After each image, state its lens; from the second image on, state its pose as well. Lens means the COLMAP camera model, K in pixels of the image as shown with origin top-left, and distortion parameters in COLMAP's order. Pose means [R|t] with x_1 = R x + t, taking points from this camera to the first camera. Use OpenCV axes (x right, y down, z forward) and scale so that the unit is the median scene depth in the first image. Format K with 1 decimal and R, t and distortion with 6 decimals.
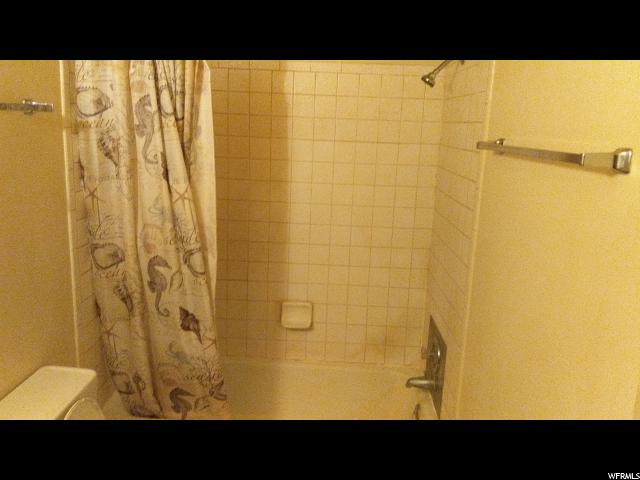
lens RADIAL K [[565.8, 0, 319.8], [0, 565.8, 240.3], [0, 0, 1]] dist [0.055000, -0.078193]
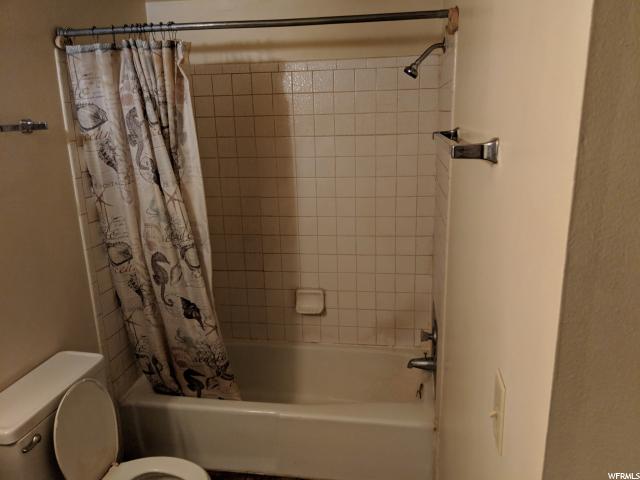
lens RADIAL K [[536.0, 0, 319.3], [0, 536.0, 259.4], [0, 0, 1]] dist [0.047517, -0.071538]
pose [[0.989491, -0.029094, -0.141636, 0.169877], [0.037300, 0.997754, 0.055635, -0.005587], [0.139699, -0.060333, 0.988354, 0.001508]]
